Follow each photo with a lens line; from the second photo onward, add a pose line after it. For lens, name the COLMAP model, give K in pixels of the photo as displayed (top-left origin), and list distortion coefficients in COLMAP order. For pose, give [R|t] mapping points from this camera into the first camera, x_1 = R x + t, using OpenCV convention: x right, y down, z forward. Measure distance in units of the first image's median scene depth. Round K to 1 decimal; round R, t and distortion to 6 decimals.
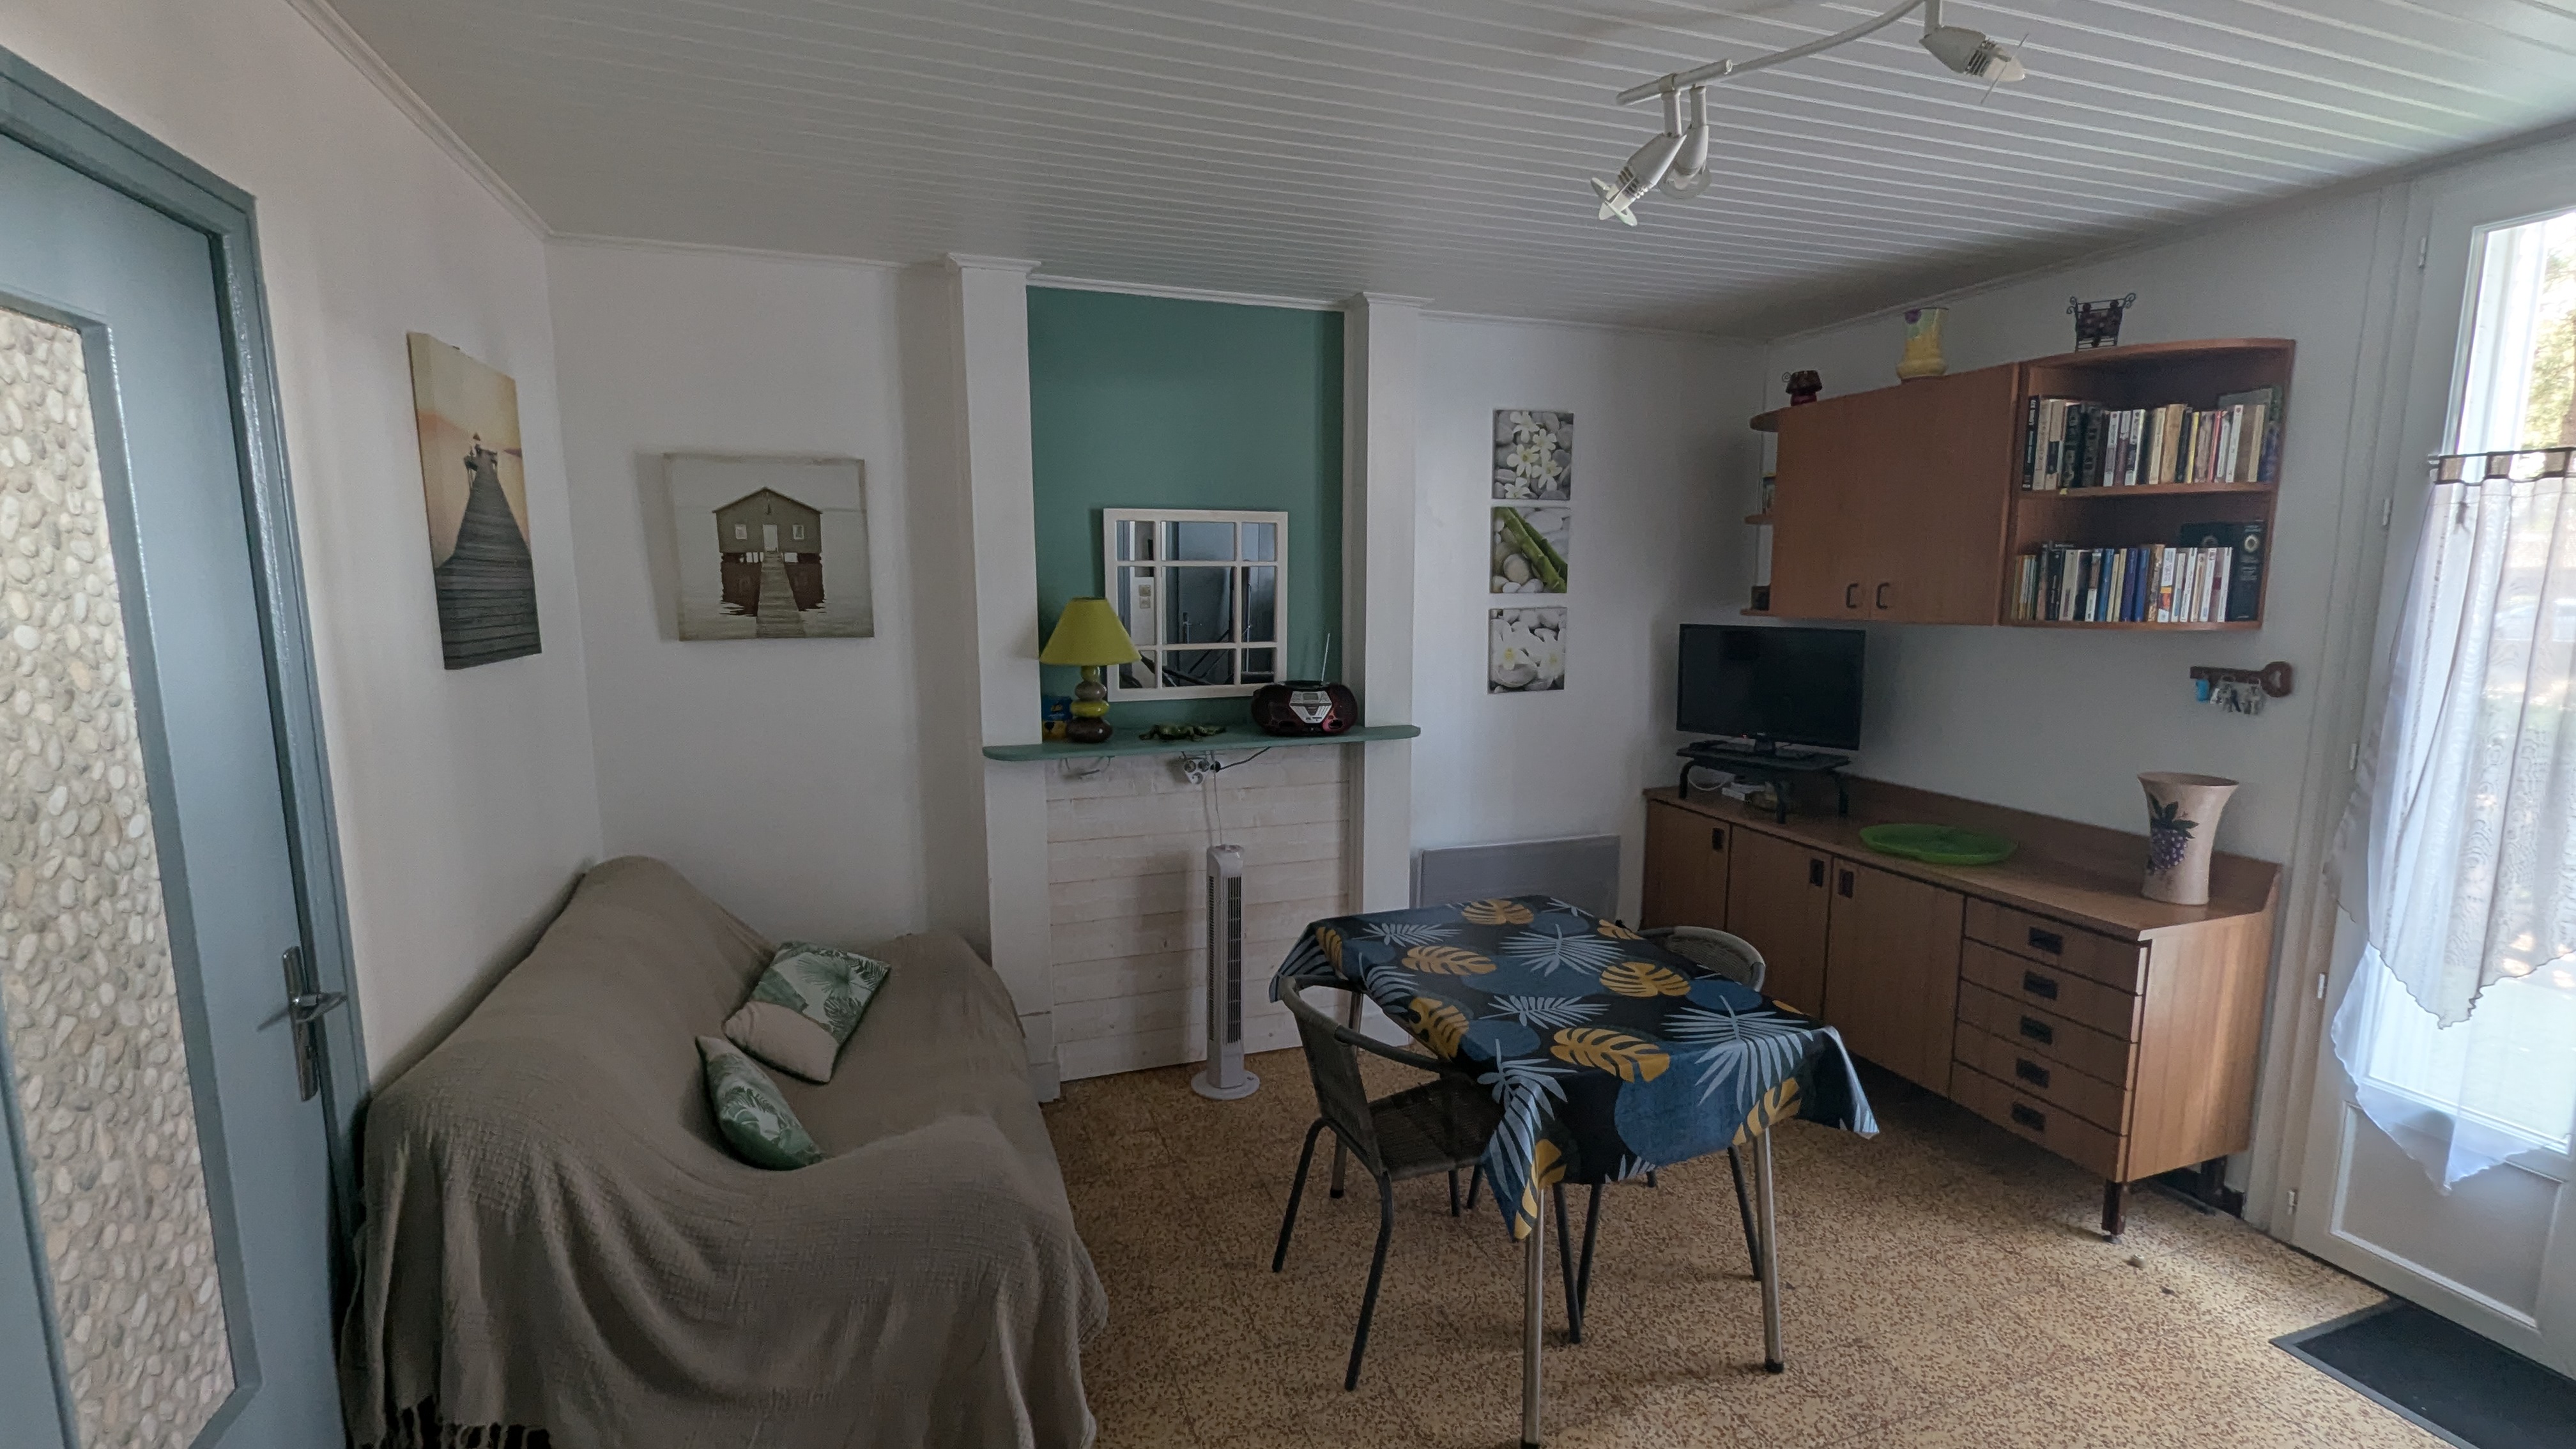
lens RADIAL K [[1111.0, 0, 1282.7], [0, 1111.0, 730.2], [0, 0, 1]] dist [-0.001984, 0.000194]
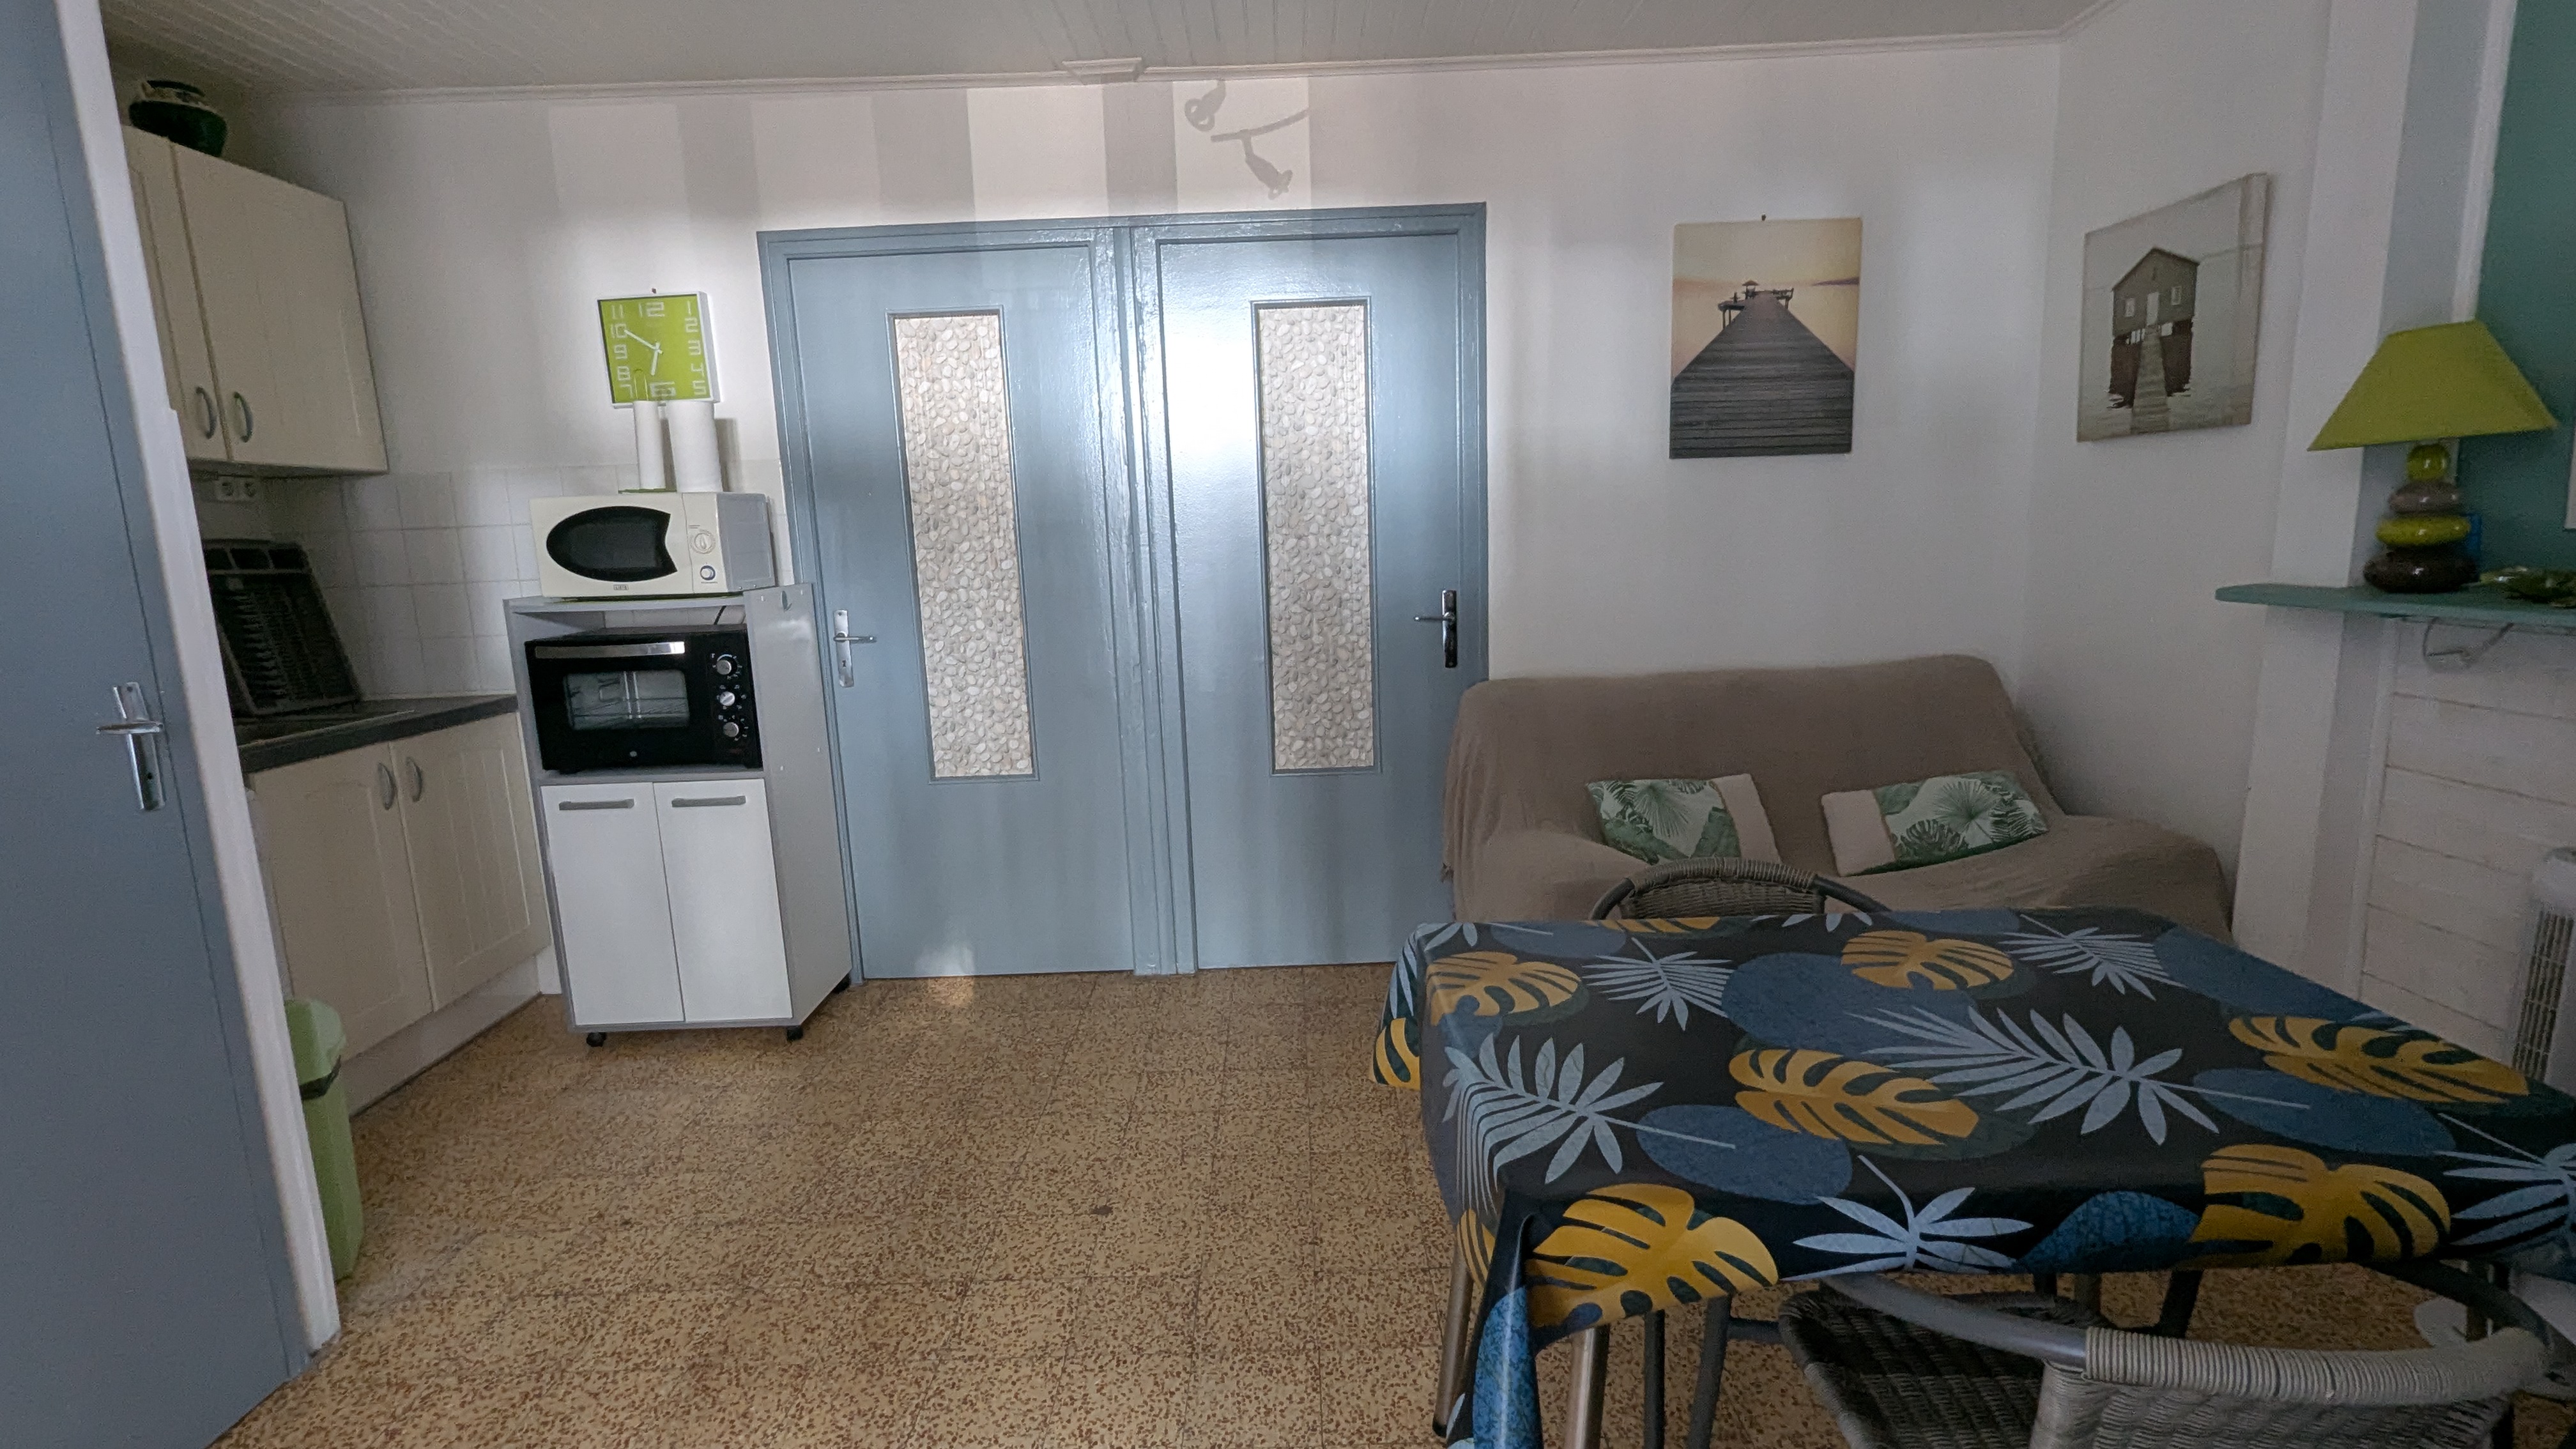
lens RADIAL K [[1182.4, 0, 1273.2], [0, 1182.4, 724.4], [0, 0, 1]] dist [0.010462, 0.000695]
pose [[-0.335934, 0.171045, -0.926225, 0.780317], [-0.097445, 0.971784, 0.214801, 0.001552], [0.936831, 0.162415, -0.309788, 0.874526]]
